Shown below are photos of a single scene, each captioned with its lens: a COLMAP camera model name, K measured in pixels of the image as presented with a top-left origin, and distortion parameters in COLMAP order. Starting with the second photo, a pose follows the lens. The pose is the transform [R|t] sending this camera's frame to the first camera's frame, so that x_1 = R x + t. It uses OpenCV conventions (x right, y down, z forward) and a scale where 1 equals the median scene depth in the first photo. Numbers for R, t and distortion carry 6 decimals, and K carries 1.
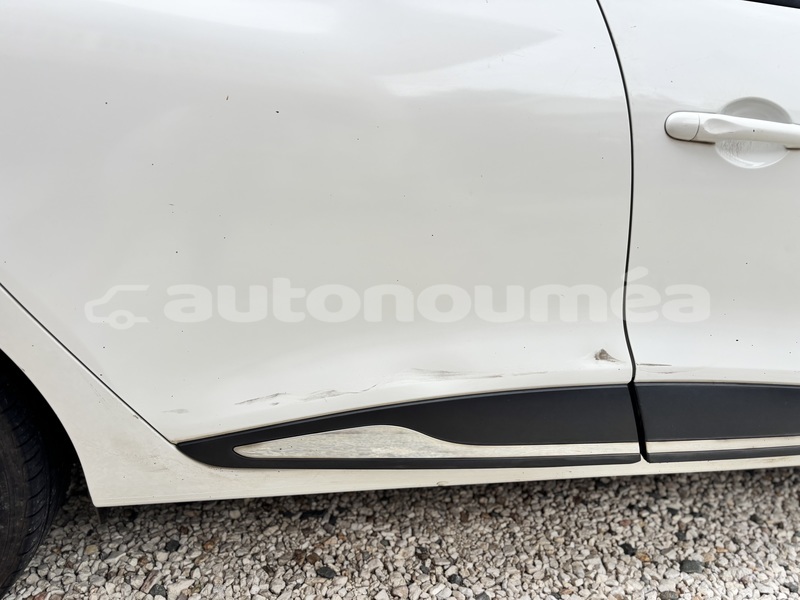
lens RADIAL K [[595.1, 0, 399.7], [0, 595.1, 301.1], [0, 0, 1]] dist [0.003916, -0.025991]
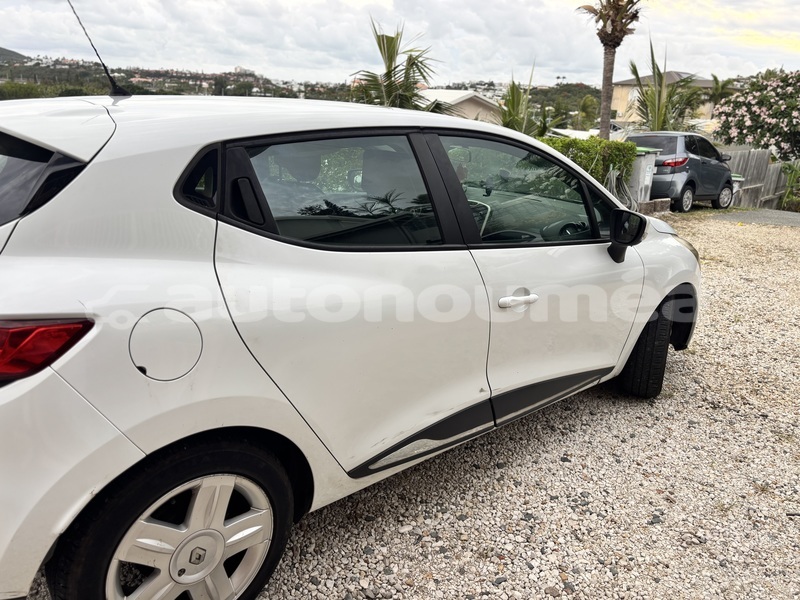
lens RADIAL K [[595.1, 0, 396.1], [0, 595.1, 298.7], [0, 0, 1]] dist [0.003916, -0.025991]
pose [[0.837834, -0.136420, 0.528606, -1.207557], [0.116334, 0.990650, 0.071274, -0.501228], [-0.533387, 0.001779, 0.845870, -0.912088]]
